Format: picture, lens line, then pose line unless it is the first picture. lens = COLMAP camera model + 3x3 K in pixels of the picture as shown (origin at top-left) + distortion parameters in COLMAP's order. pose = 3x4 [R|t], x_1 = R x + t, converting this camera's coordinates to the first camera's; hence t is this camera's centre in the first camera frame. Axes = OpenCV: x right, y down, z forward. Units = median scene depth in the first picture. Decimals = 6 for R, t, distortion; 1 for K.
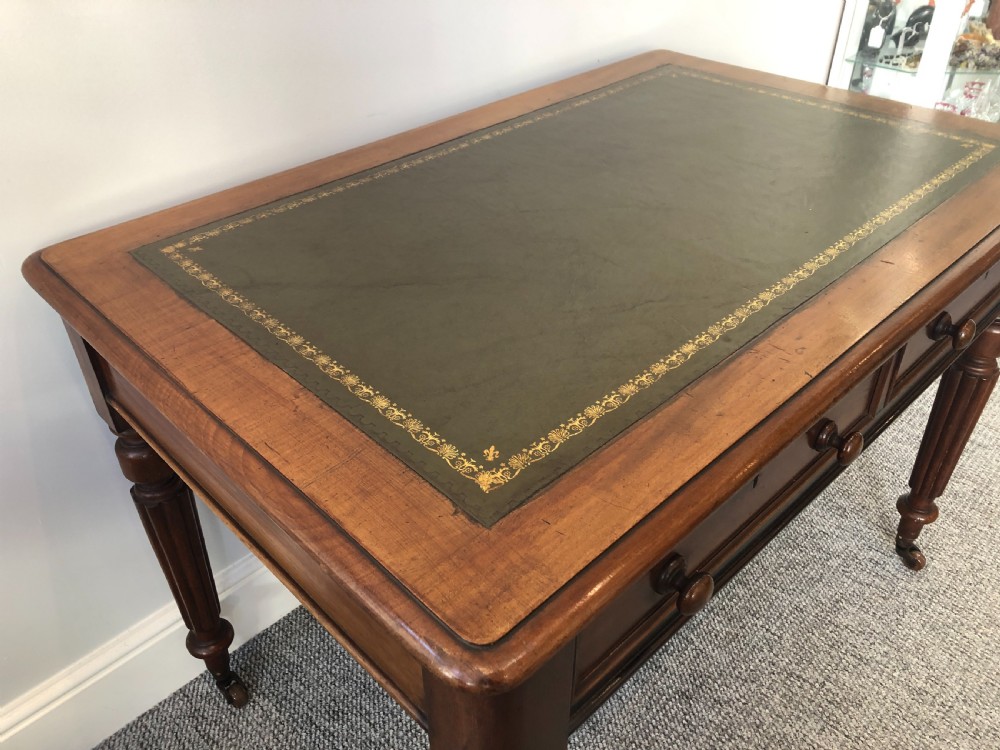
lens RADIAL K [[824.9, 0, 507.1], [0, 824.9, 367.3], [0, 0, 1]] dist [0.013771, 0.005463]
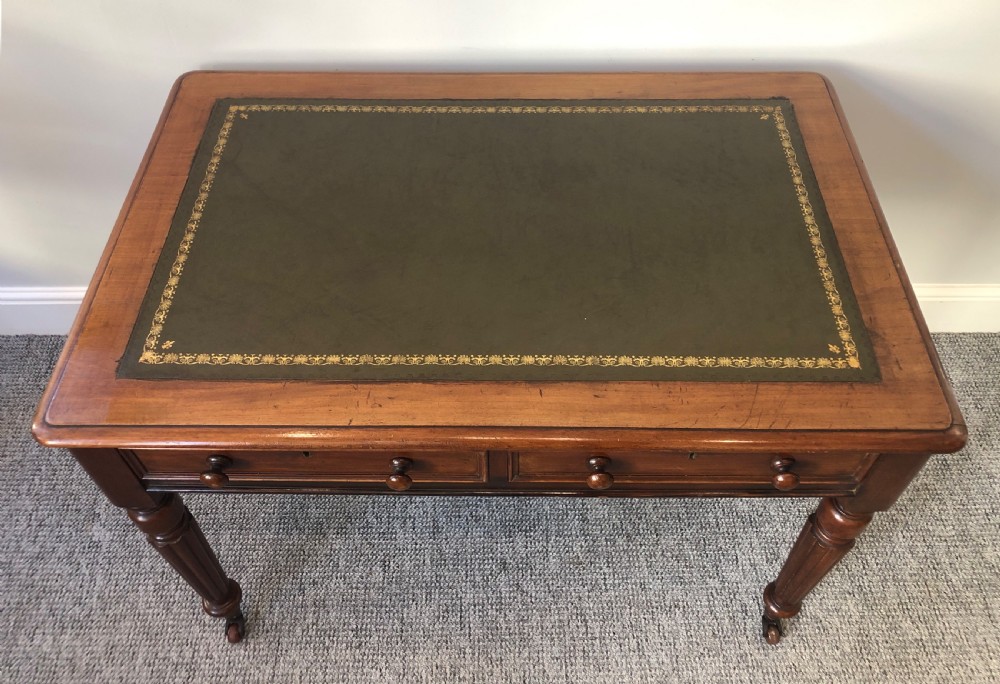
lens RADIAL K [[837.1, 0, 511.2], [0, 837.1, 306.8], [0, 0, 1]] dist [0.020640, -0.003326]
pose [[0.709909, 0.557678, -0.430145, 0.576918], [-0.416216, 0.824884, 0.382532, -0.447738], [0.568149, -0.092530, 0.817707, -0.017282]]
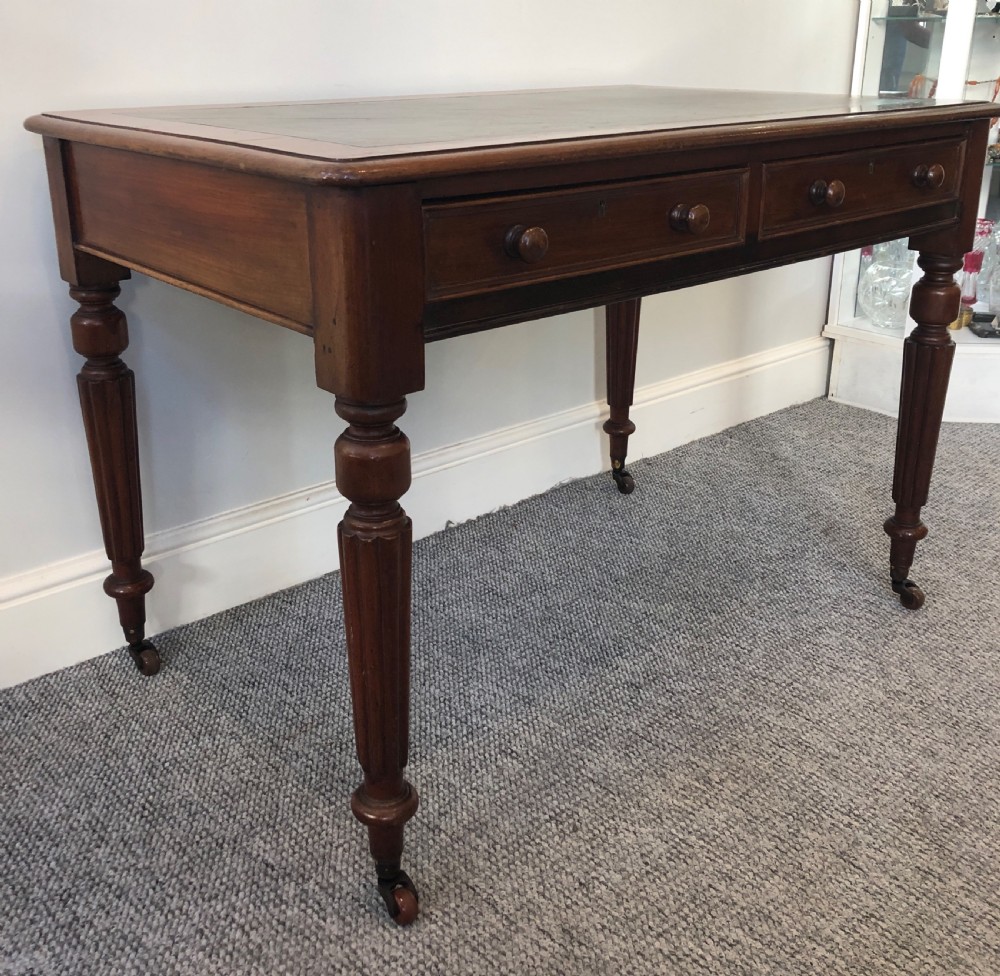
lens RADIAL K [[1115.9, 0, 511.1], [0, 1115.9, 431.7], [0, 0, 1]] dist [0.021611, 0.000000]
pose [[0.998401, 0.028732, -0.048679, 0.136044], [-0.040911, 0.961555, -0.271548, 0.482981], [0.039006, 0.273105, 0.961193, -0.265631]]
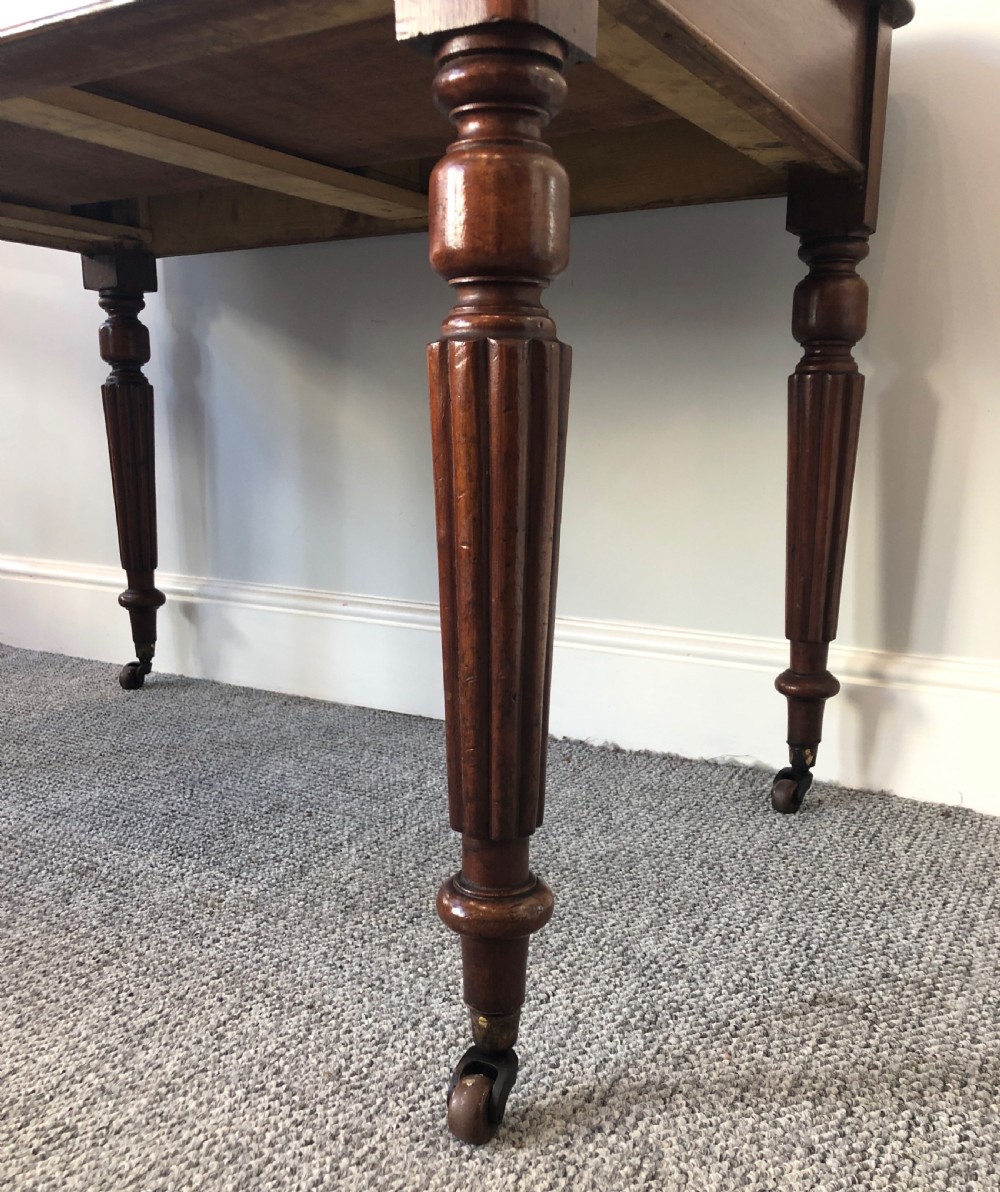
lens RADIAL K [[1107.1, 0, 504.5], [0, 1107.1, 668.5], [0, 0, 1]] dist [0.013307, 0.000000]
pose [[0.248910, 0.223557, -0.942373, 1.021228], [-0.573857, 0.817855, 0.042445, 0.083934], [0.780212, 0.530223, 0.331862, 0.926614]]
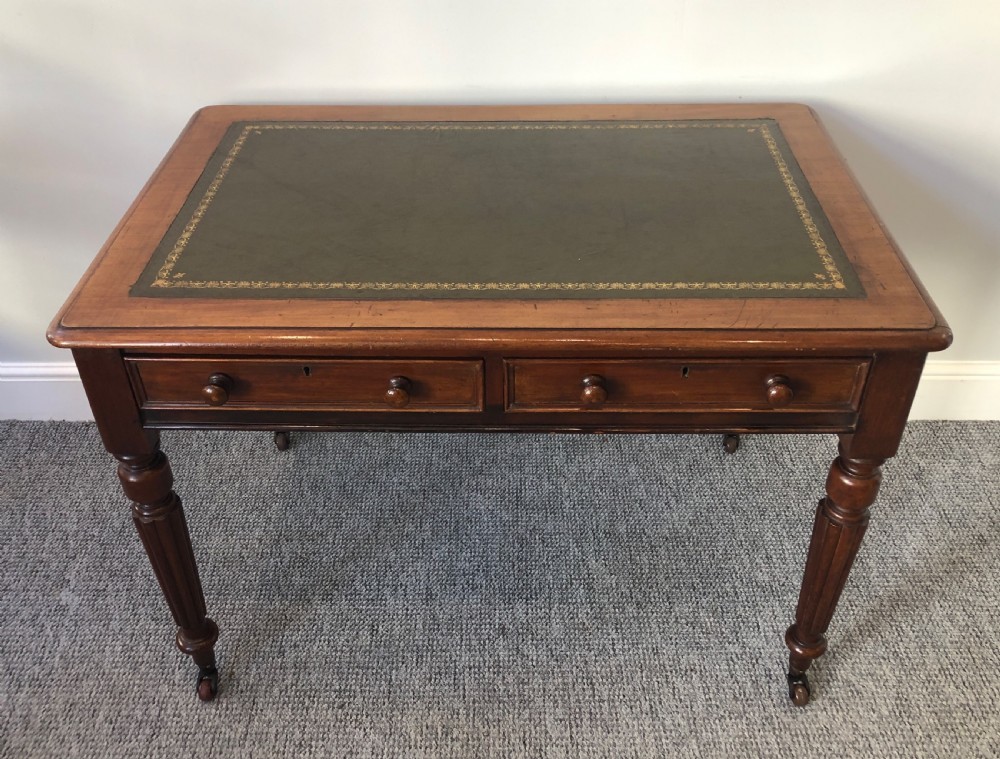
lens RADIAL K [[944.8, 0, 502.6], [0, 944.8, 367.0], [0, 0, 1]] dist [0.019720, 0.000000]
pose [[0.699798, 0.441995, -0.561181, 0.828692], [-0.413726, 0.891198, 0.186001, -0.190126], [0.582335, 0.102012, 0.806523, -0.121406]]
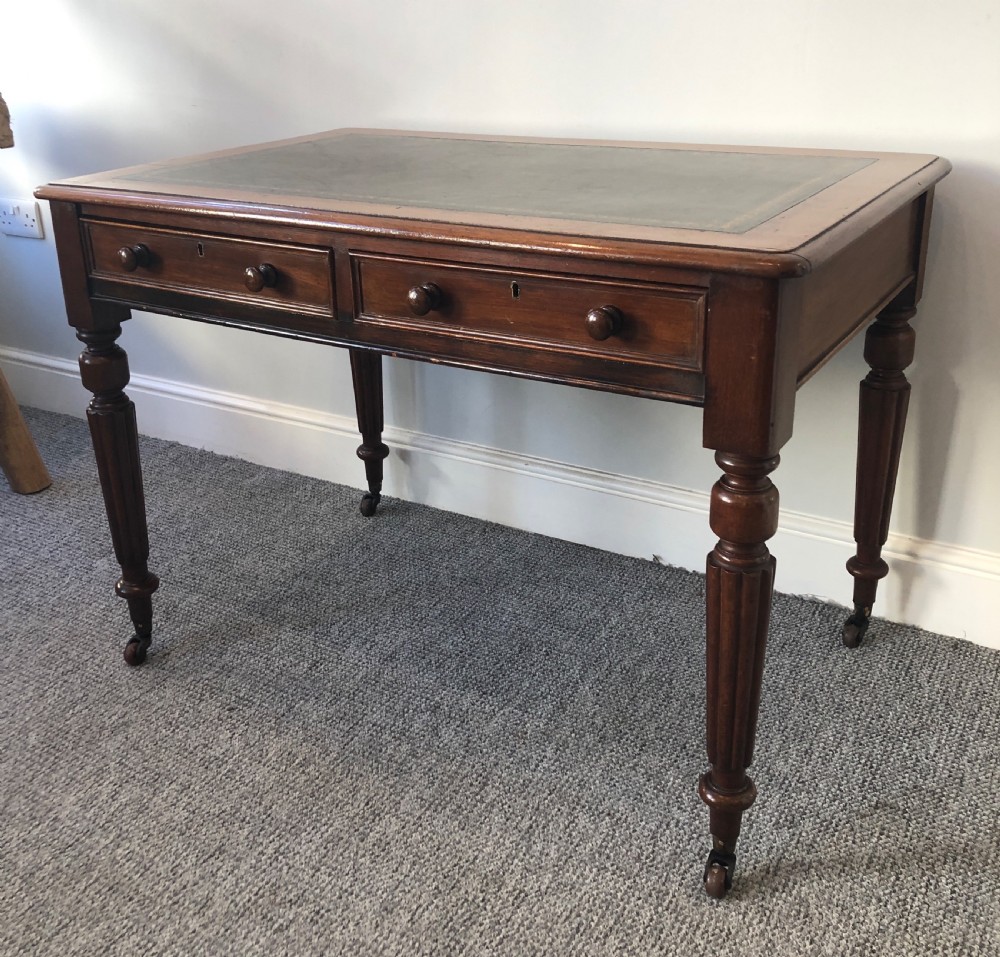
lens RADIAL K [[1125.3, 0, 487.7], [0, 1125.3, 440.7], [0, 0, 1]] dist [0.024640, 0.000000]
pose [[0.234230, 0.369828, -0.899090, 1.351282], [-0.547869, 0.814192, 0.192175, -0.154104], [0.803104, 0.447571, 0.393326, 0.399348]]
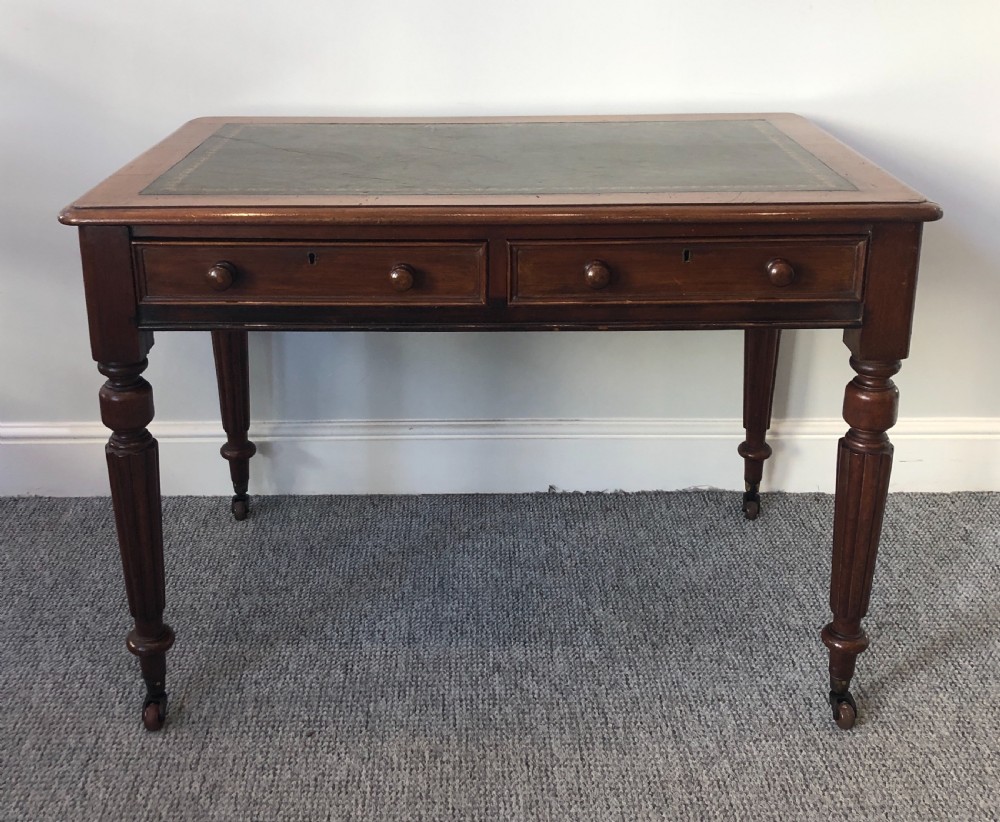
lens RADIAL K [[1189.4, 0, 482.7], [0, 1189.4, 334.8], [0, 0, 1]] dist [0.017613, 0.000000]
pose [[0.708254, 0.246253, -0.661616, 1.096684], [-0.413592, 0.904249, -0.106186, 0.198101], [0.572117, 0.348846, 0.742286, -0.235027]]
